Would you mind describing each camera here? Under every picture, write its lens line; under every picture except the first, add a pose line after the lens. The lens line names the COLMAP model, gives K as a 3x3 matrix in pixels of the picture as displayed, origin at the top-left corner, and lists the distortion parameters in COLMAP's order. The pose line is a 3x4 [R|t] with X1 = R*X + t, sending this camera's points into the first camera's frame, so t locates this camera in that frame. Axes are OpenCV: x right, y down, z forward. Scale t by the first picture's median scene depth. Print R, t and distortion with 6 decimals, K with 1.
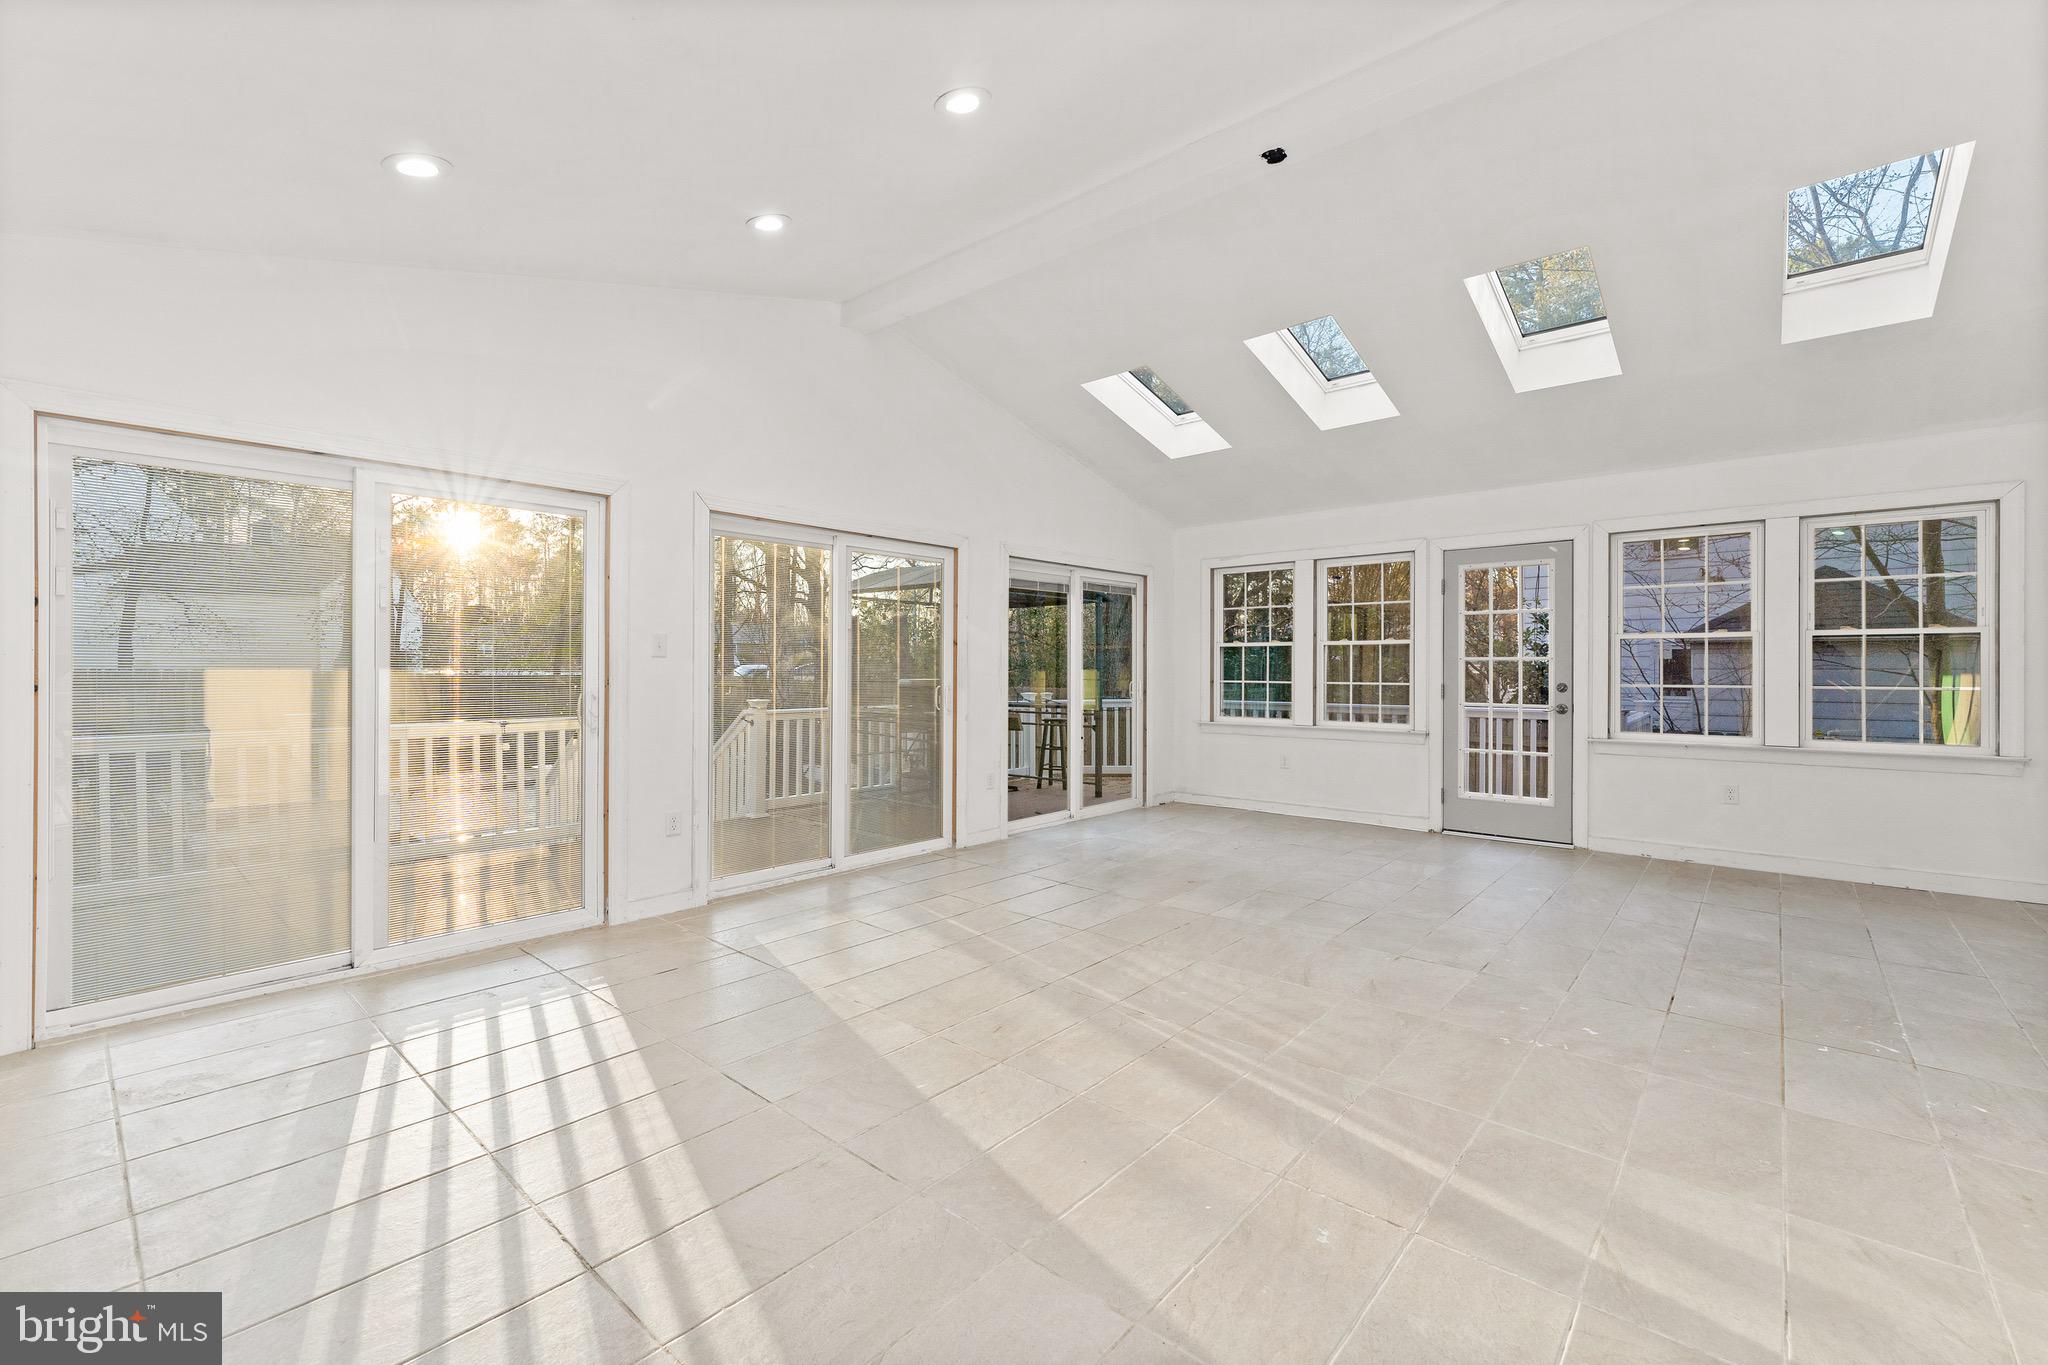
lens RADIAL K [[862.0, 0, 1024.6], [0, 862.0, 670.3], [0, 0, 1]] dist [-0.009130, -0.000420]
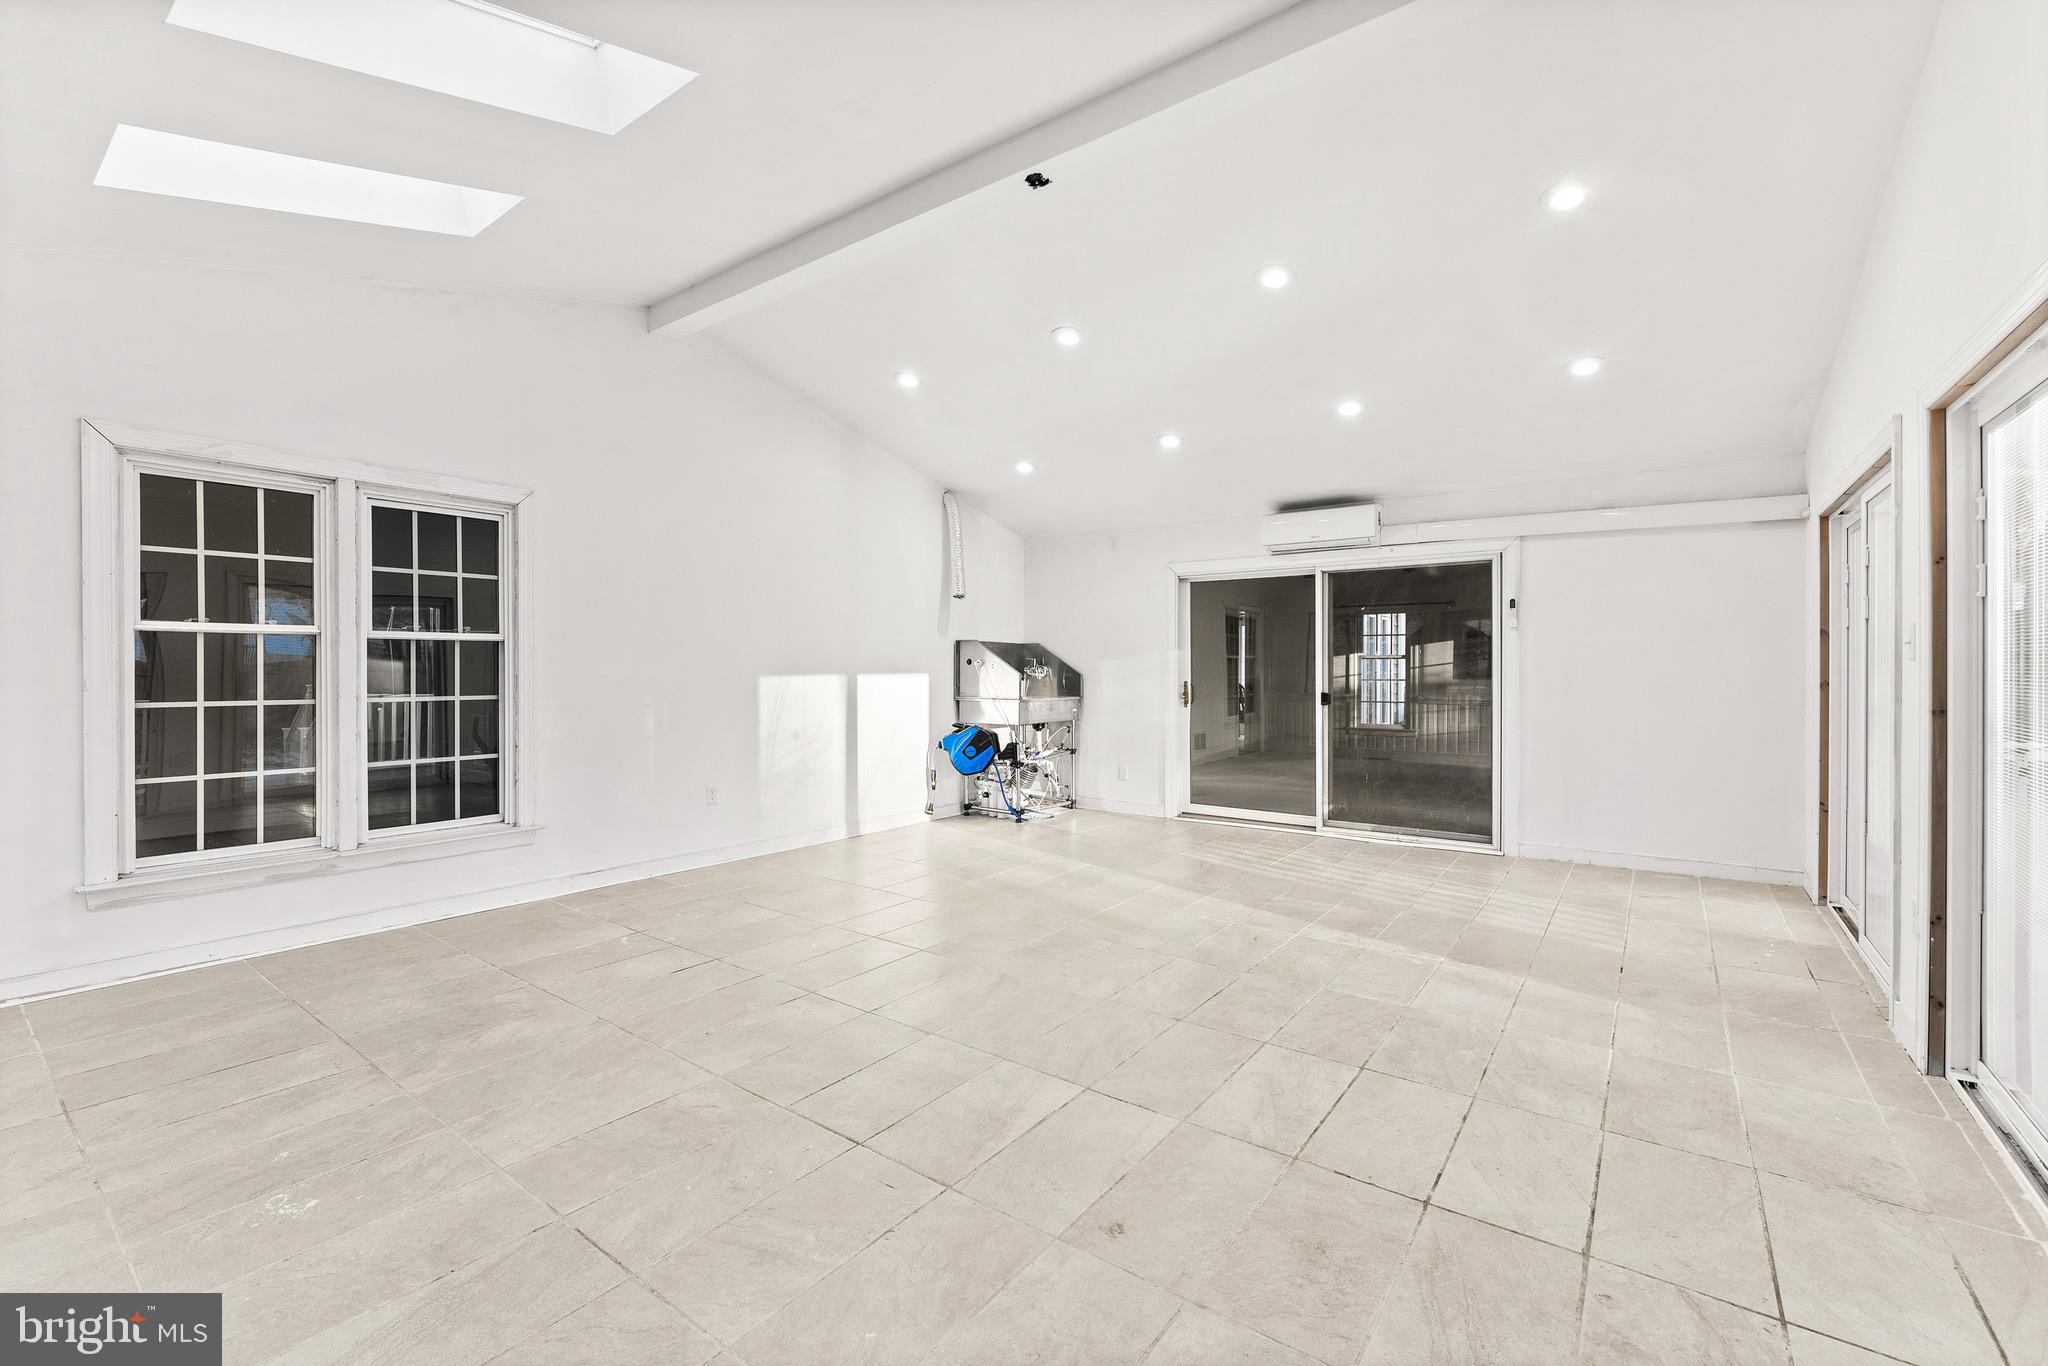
lens RADIAL K [[862.0, 0, 1024.6], [0, 862.0, 670.8], [0, 0, 1]] dist [-0.009130, -0.000420]
pose [[-0.996177, -0.000456, -0.087357, 0.420891], [-0.001076, 0.999975, 0.007057, -0.008633], [0.087351, 0.007124, -0.996152, 2.166804]]
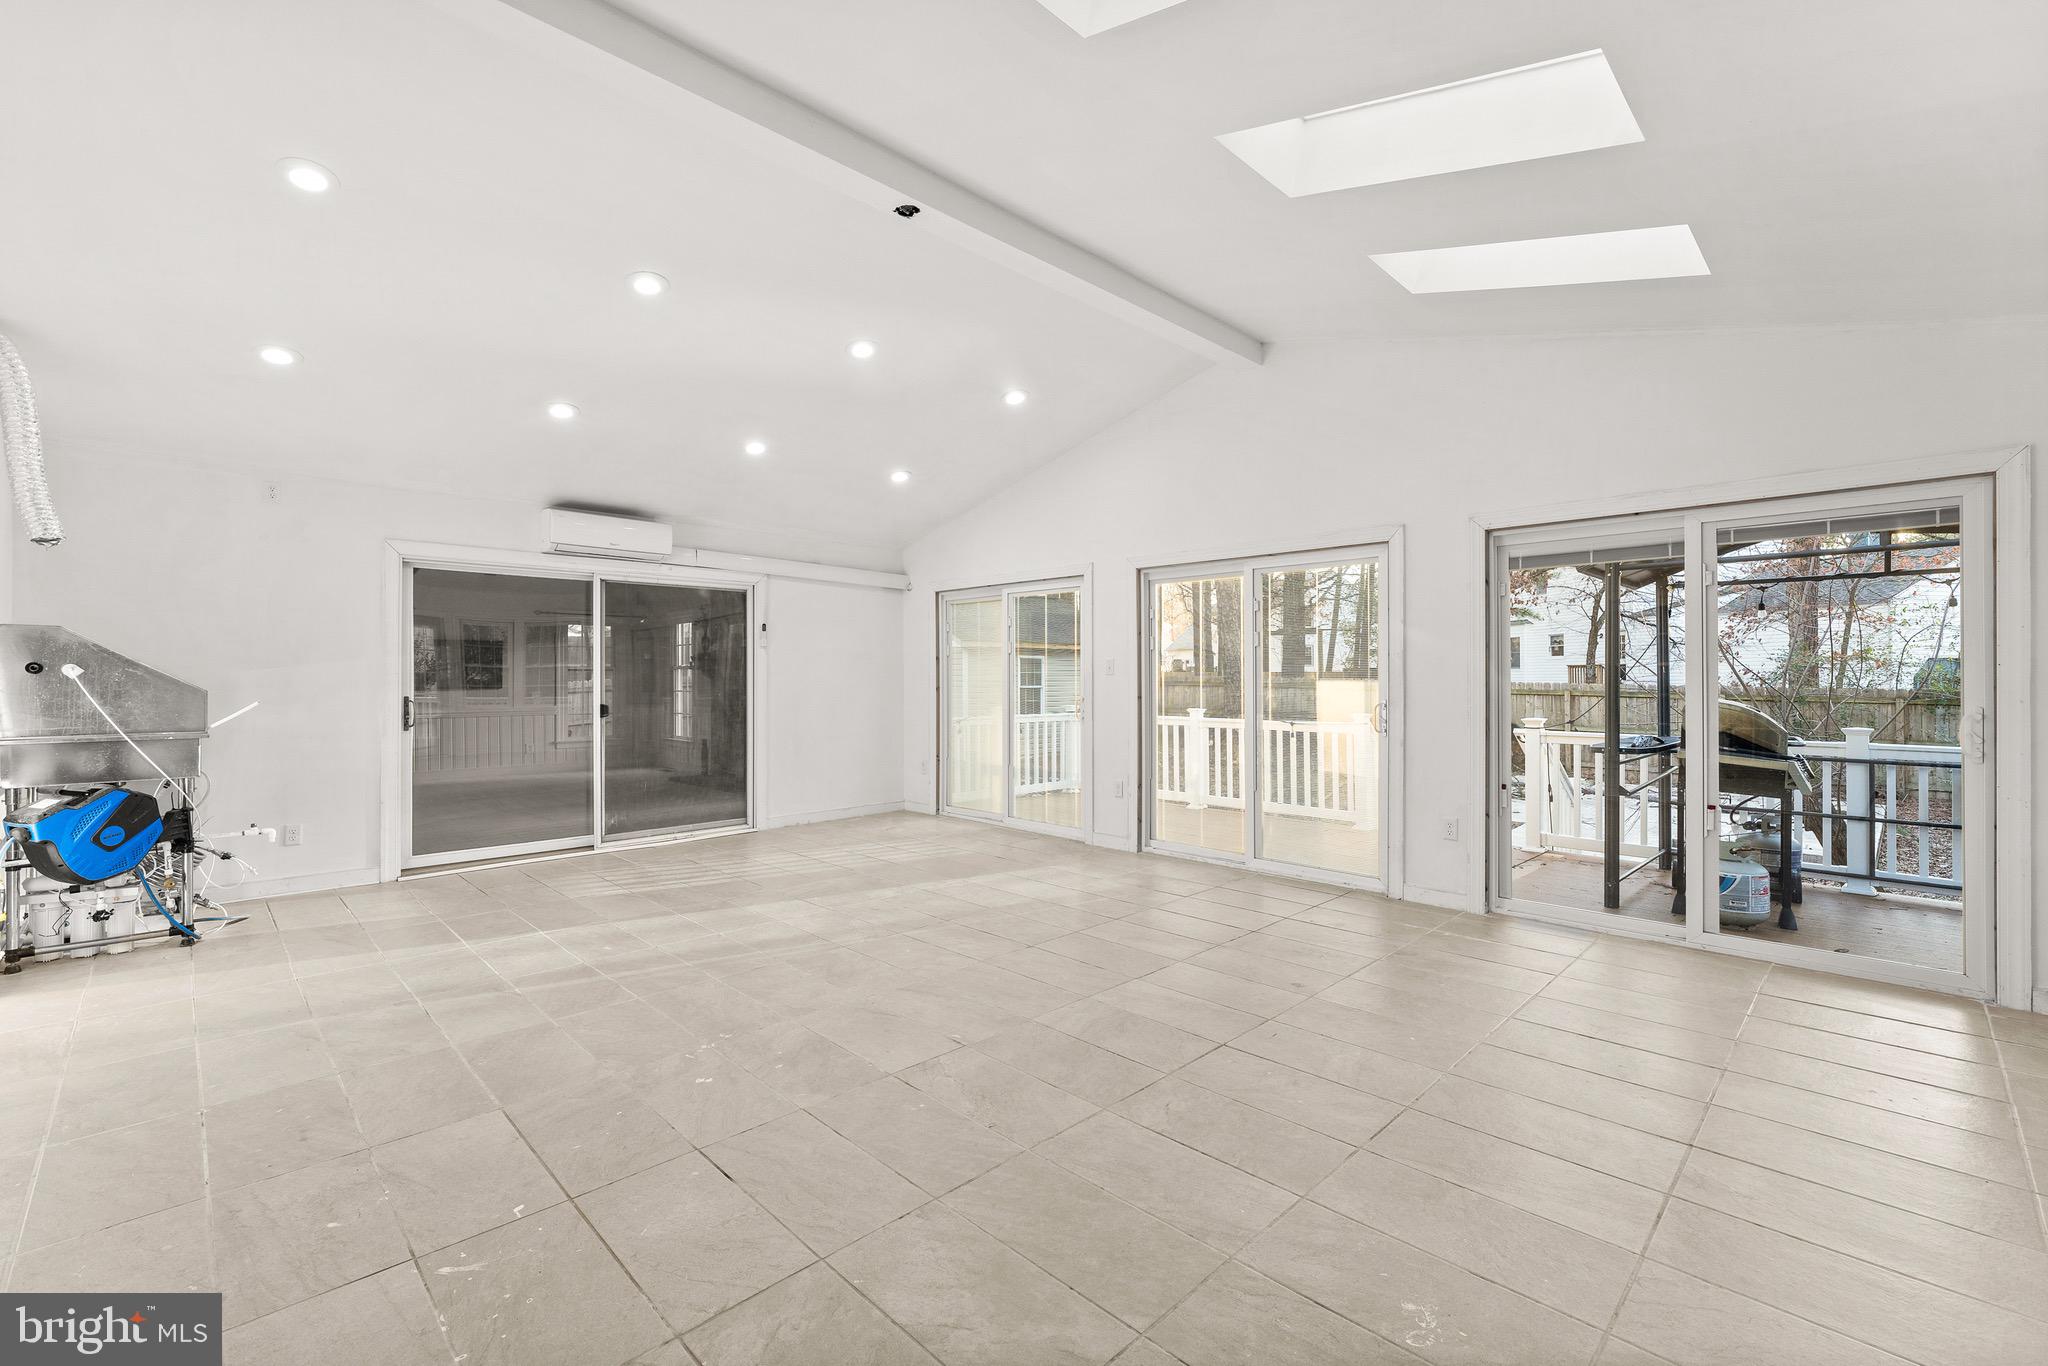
lens RADIAL K [[862.0, 0, 1024.6], [0, 862.0, 670.8], [0, 0, 1]] dist [-0.009130, -0.000420]
pose [[-0.067546, -0.007771, -0.997686, 1.438930], [-0.003018, 0.999967, -0.007584, -0.008447], [0.997712, 0.002499, -0.067567, 1.298139]]
